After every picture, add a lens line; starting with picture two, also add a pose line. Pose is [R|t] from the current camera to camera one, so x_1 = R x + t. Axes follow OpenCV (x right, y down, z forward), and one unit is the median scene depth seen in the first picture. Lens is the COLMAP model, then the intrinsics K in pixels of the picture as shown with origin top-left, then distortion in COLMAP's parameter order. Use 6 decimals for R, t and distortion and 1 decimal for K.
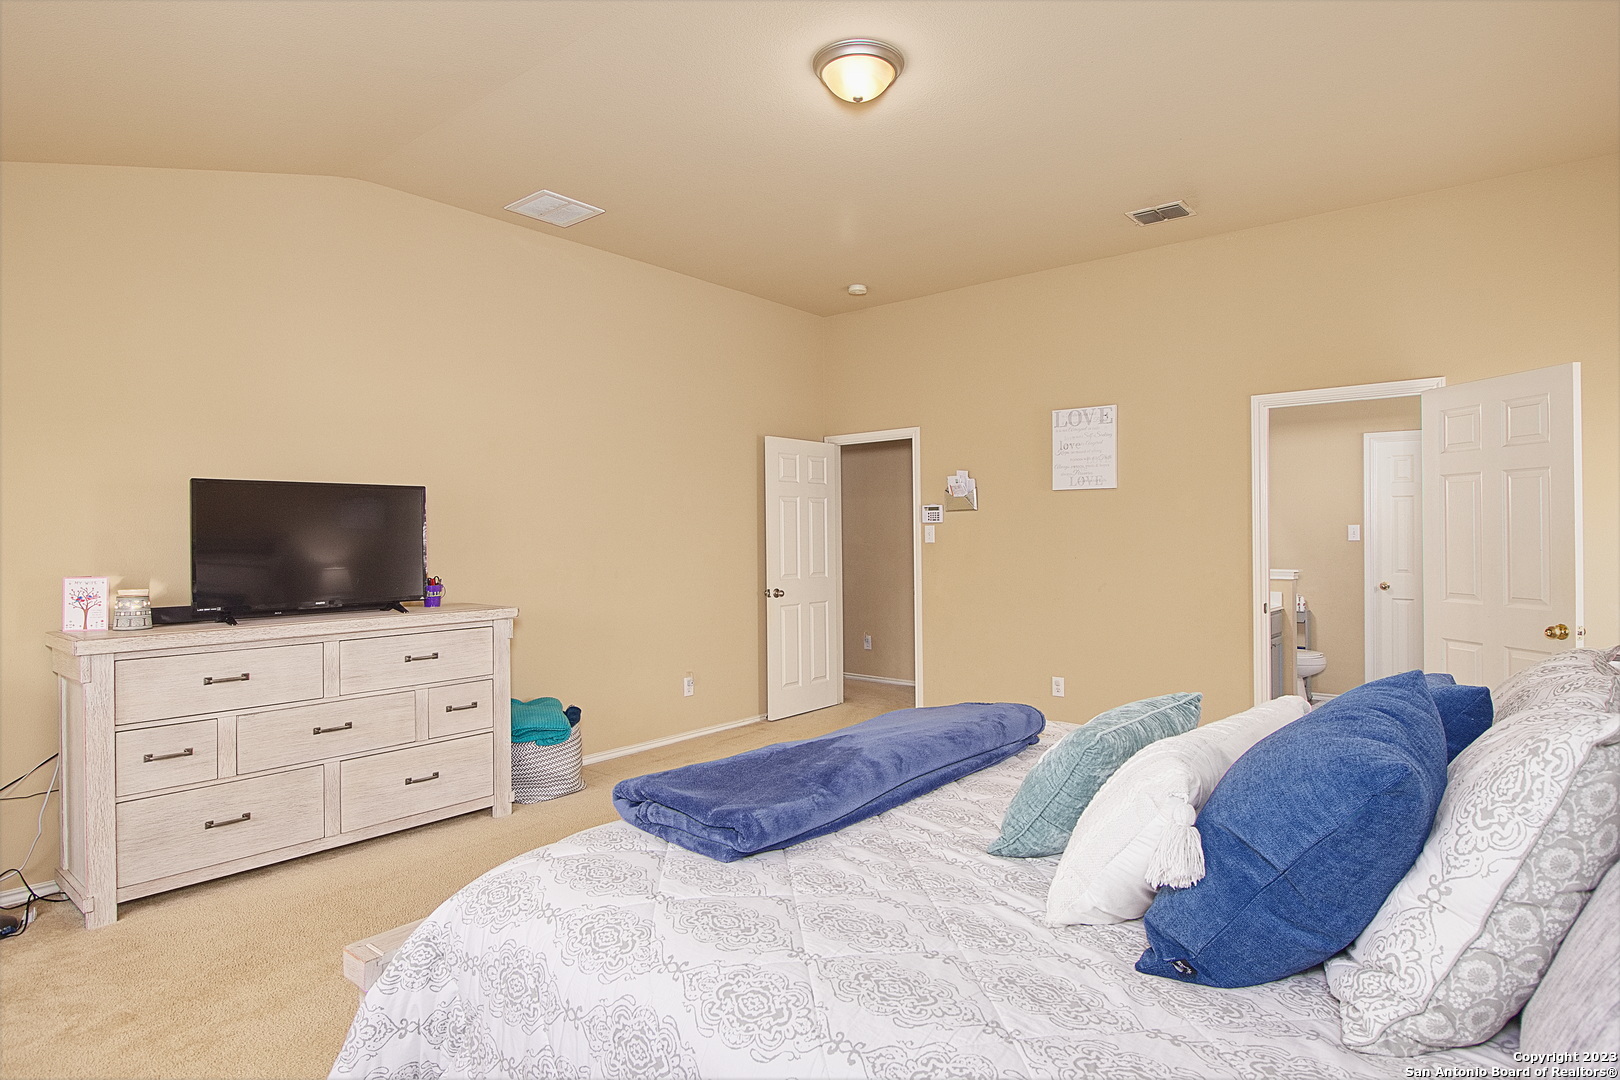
lens RADIAL K [[880.4, 0, 809.7], [0, 880.4, 542.5], [0, 0, 1]] dist [0.002552, -0.000233]
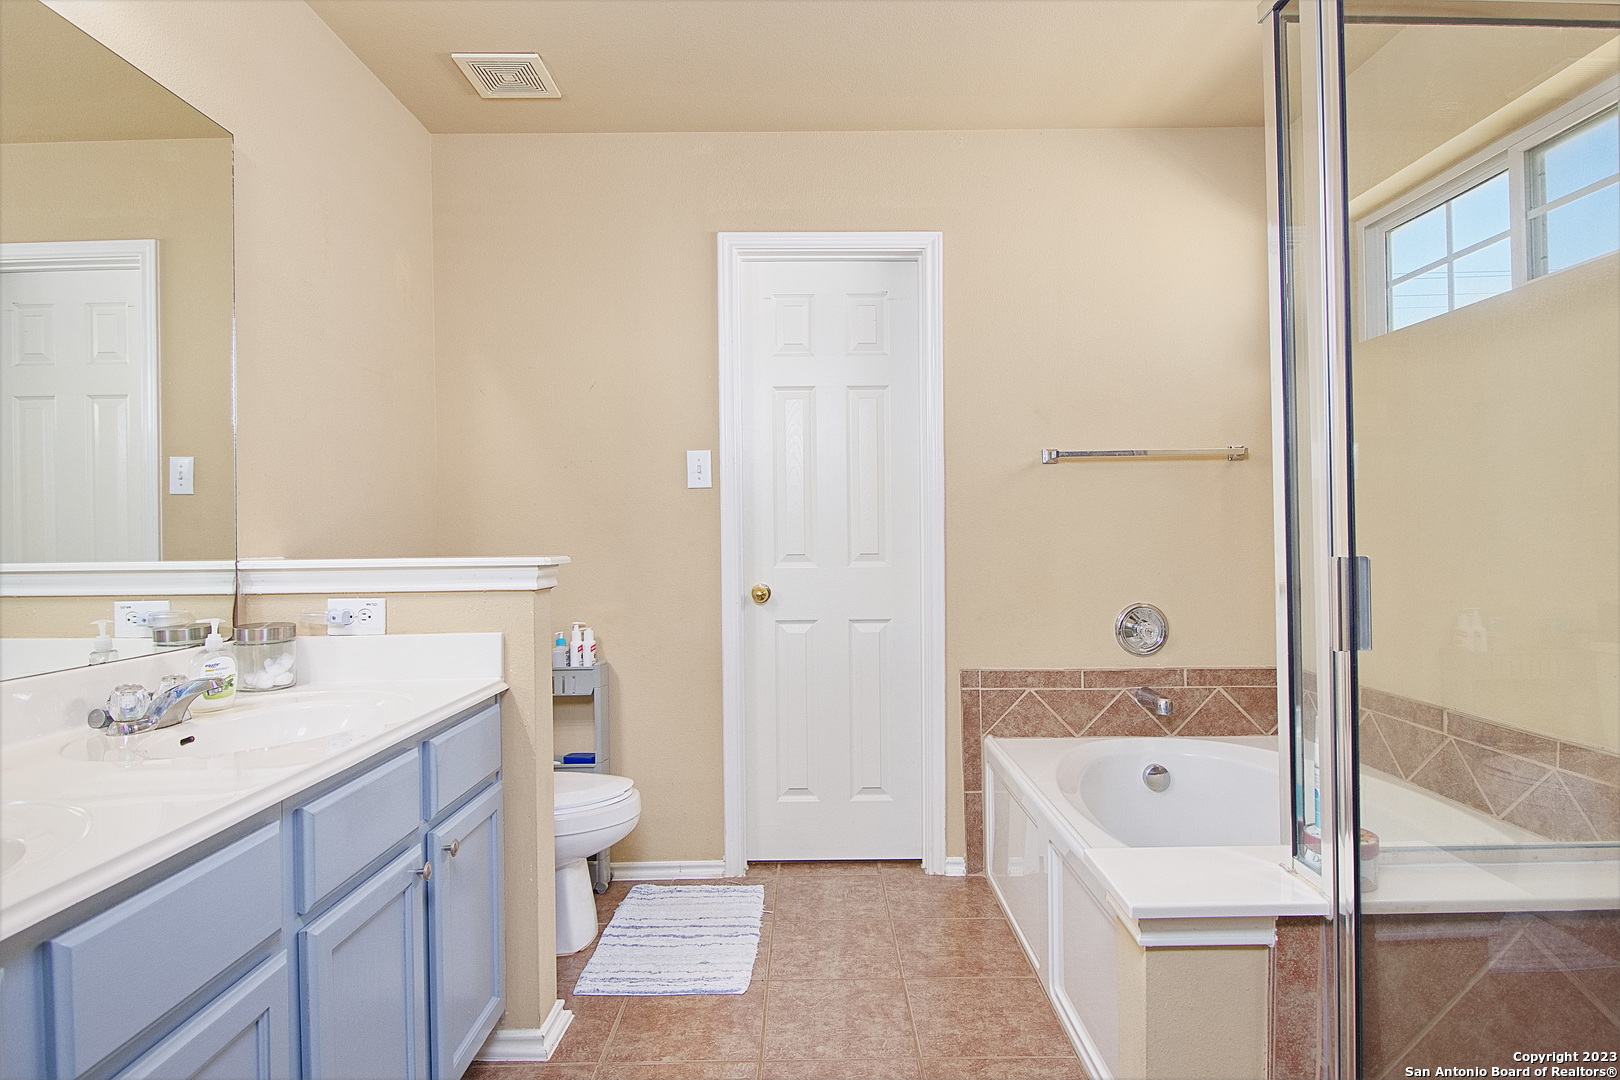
lens RADIAL K [[880.4, 0, 808.0], [0, 880.4, 534.3], [0, 0, 1]] dist [0.002552, -0.000233]
pose [[0.782116, -0.013578, 0.622985, 0.397914], [0.029927, 0.999427, -0.015789, 0.028180], [-0.622414, 0.030993, 0.782075, 0.643120]]
